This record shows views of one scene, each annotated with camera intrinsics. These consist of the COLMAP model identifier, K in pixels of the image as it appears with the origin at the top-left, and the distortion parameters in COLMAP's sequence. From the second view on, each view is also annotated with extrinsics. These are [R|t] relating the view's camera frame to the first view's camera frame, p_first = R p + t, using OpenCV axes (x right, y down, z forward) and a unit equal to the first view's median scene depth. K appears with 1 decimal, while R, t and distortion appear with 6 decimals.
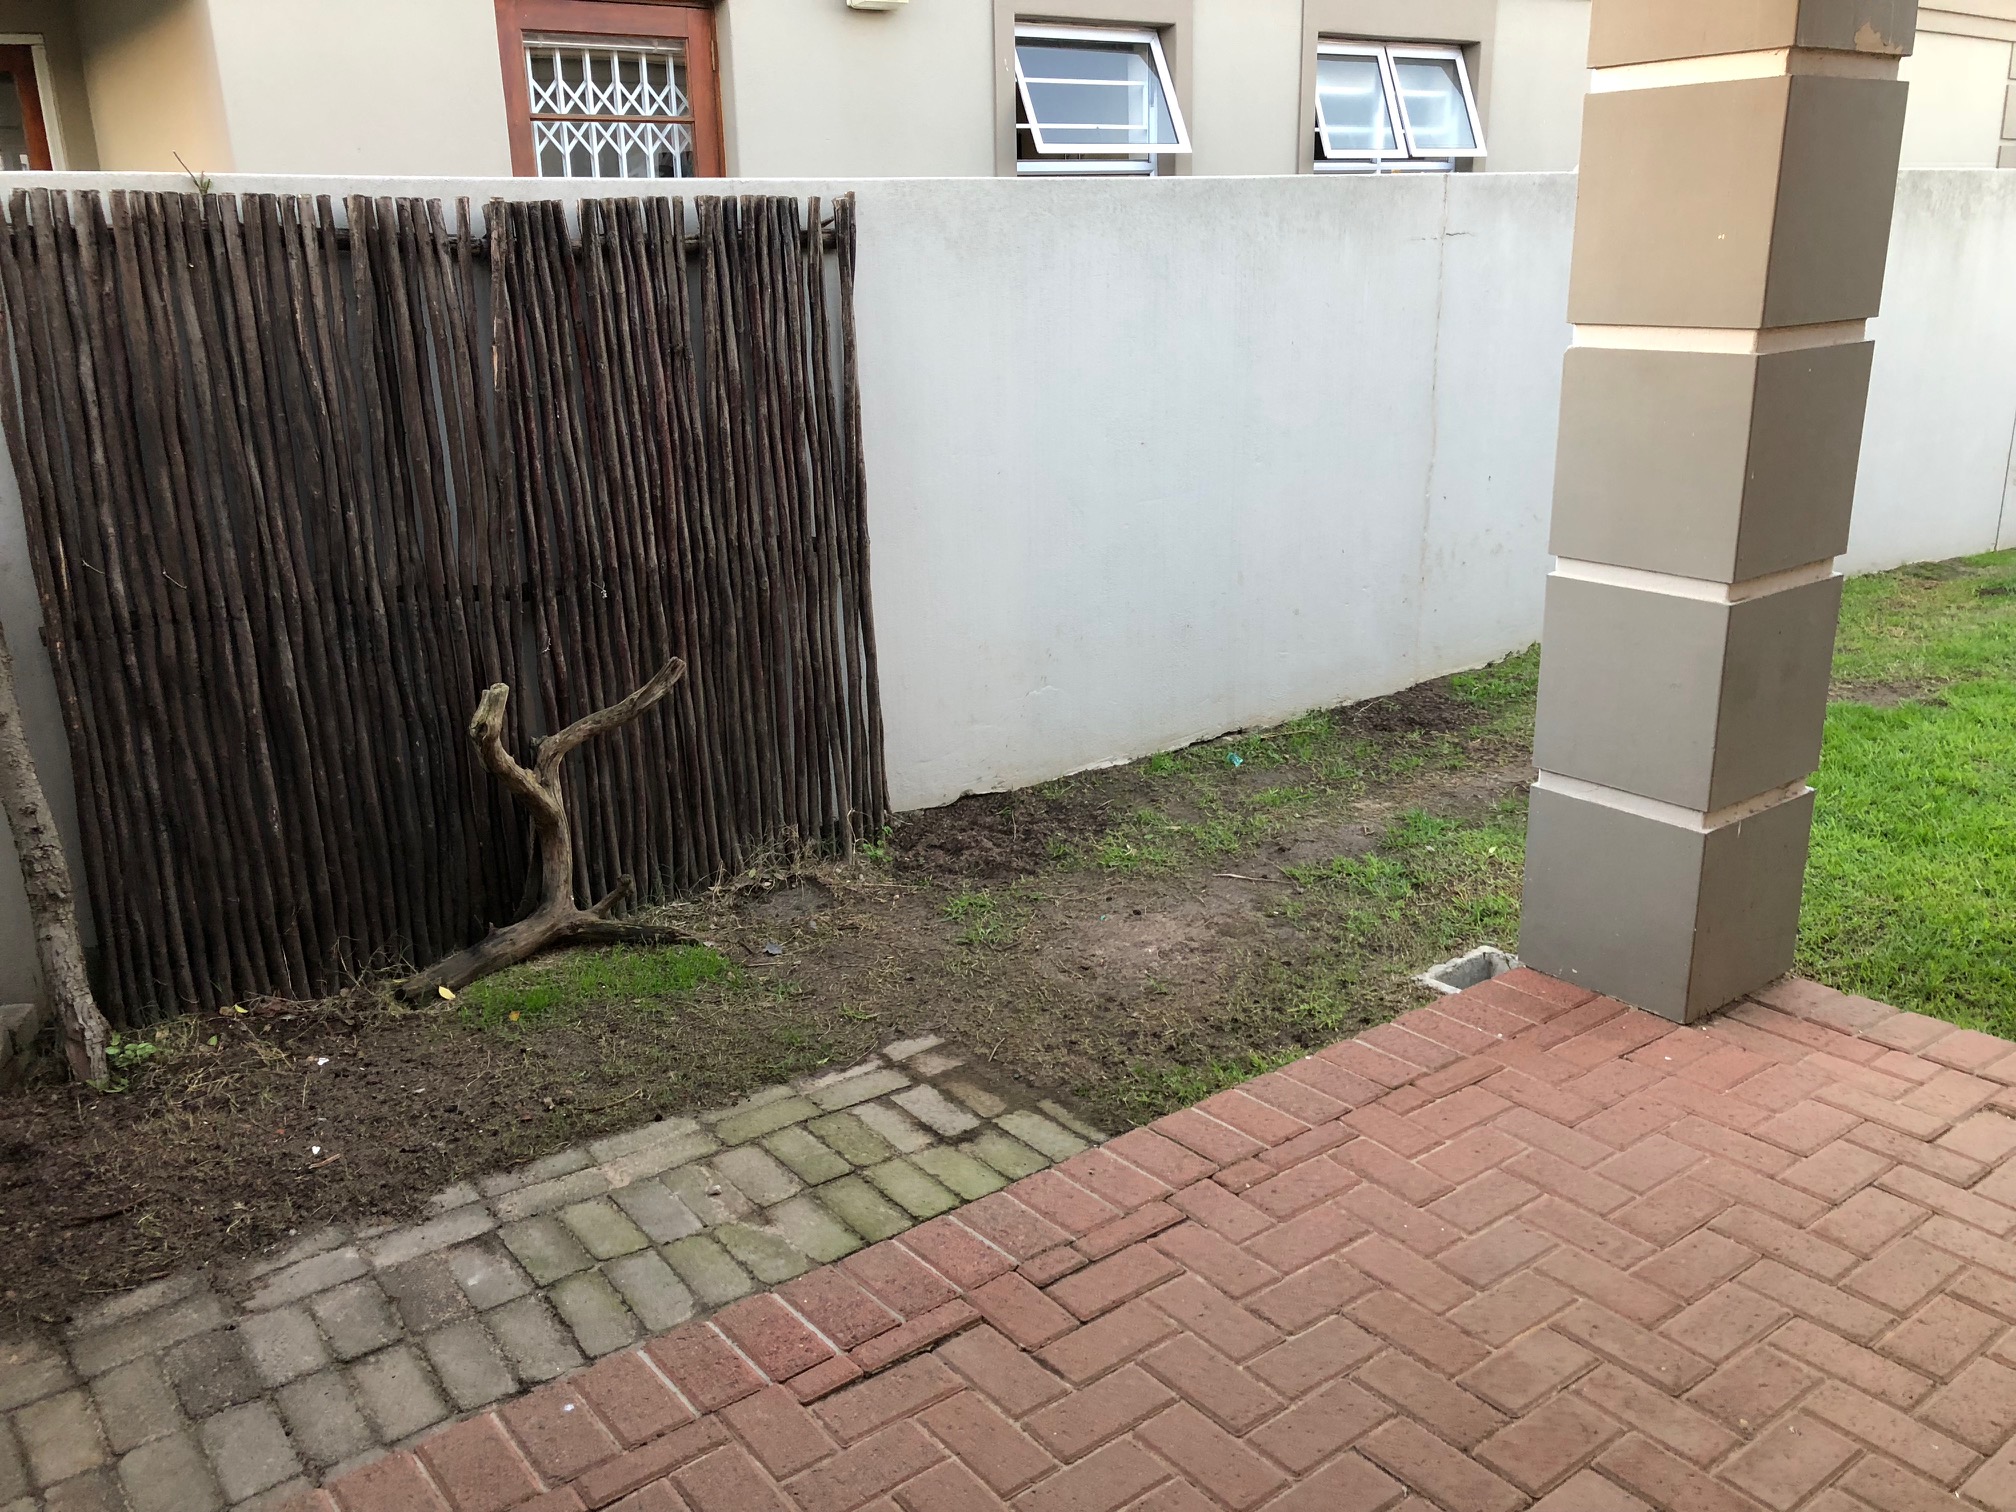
lens RADIAL K [[1656.9, 0, 1008.5], [0, 1656.9, 754.5], [0, 0, 1]] dist [0.043245, -0.001067]
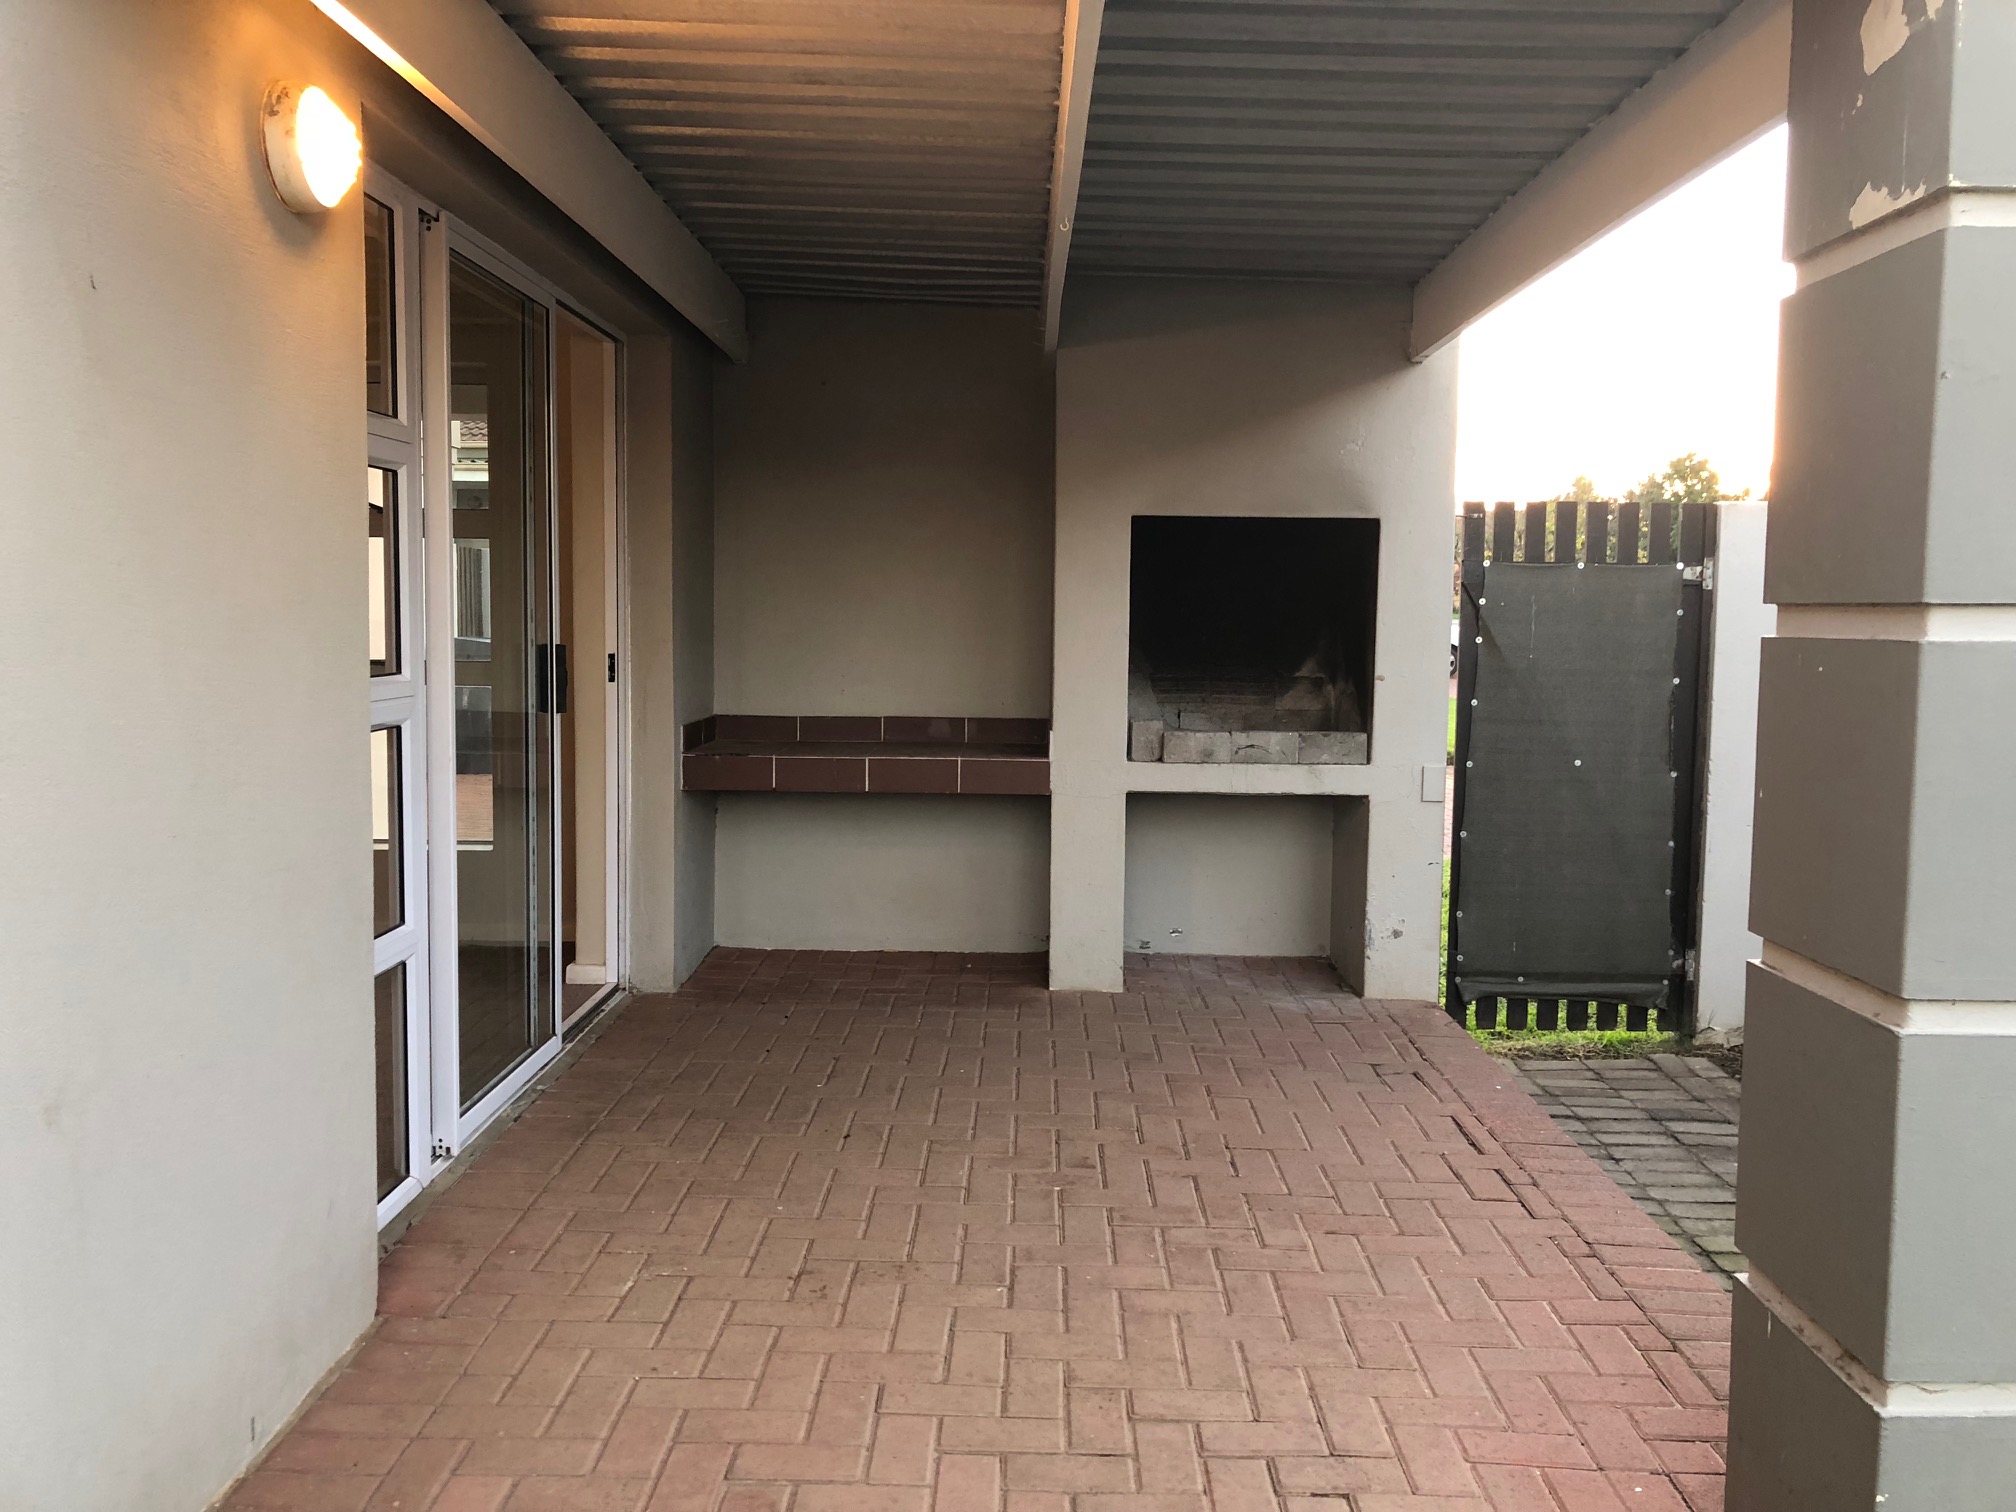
lens RADIAL K [[1656.9, 0, 1007.6], [0, 1656.9, 754.1], [0, 0, 1]] dist [0.043245, -0.001067]
pose [[-0.615974, 0.076553, -0.784038, 1.422253], [-0.252277, 0.923682, 0.288387, -0.351368], [0.746279, 0.375434, -0.549652, 1.315332]]
